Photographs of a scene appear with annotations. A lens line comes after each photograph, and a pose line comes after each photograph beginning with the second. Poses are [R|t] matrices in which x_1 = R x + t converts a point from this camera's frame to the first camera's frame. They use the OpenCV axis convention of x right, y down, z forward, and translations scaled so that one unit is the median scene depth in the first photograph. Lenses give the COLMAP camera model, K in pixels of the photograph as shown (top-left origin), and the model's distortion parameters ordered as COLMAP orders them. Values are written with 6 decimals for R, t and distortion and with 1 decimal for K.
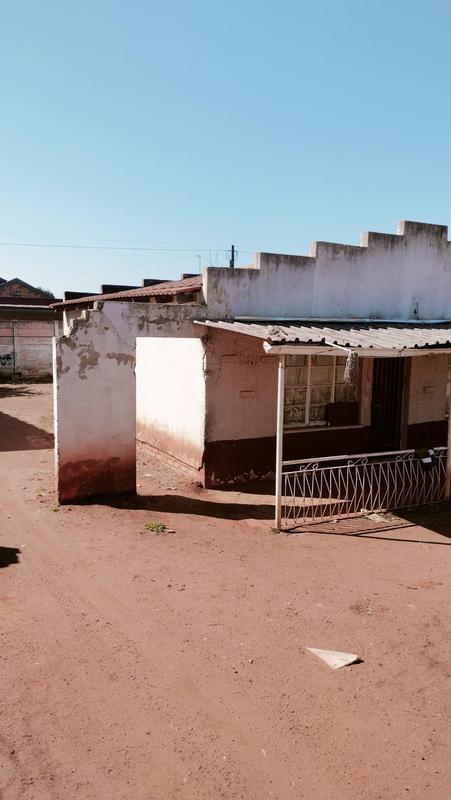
lens RADIAL K [[606.6, 0, 228.1], [0, 606.6, 399.5], [0, 0, 1]] dist [0.094964, -0.081703]
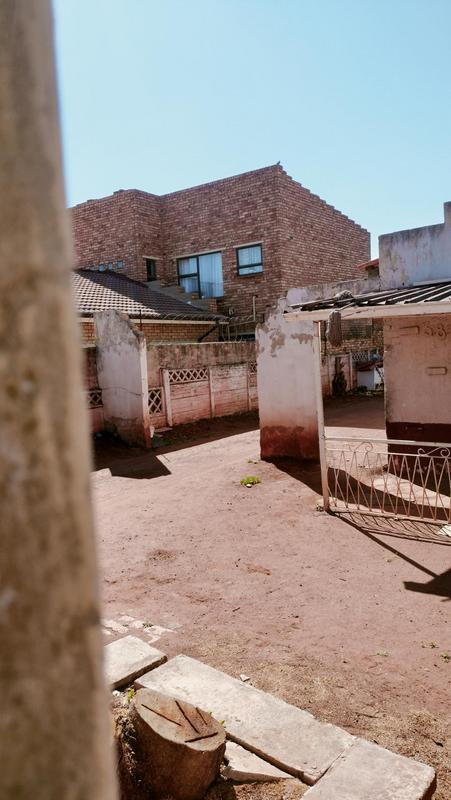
lens RADIAL K [[606.6, 0, 226.2], [0, 606.6, 391.8], [0, 0, 1]] dist [0.094964, -0.081703]
pose [[0.398837, 0.019003, -0.916825, 0.812880], [-0.039677, 0.999207, 0.003451, 0.033395], [0.916163, 0.035000, 0.399274, 0.442308]]
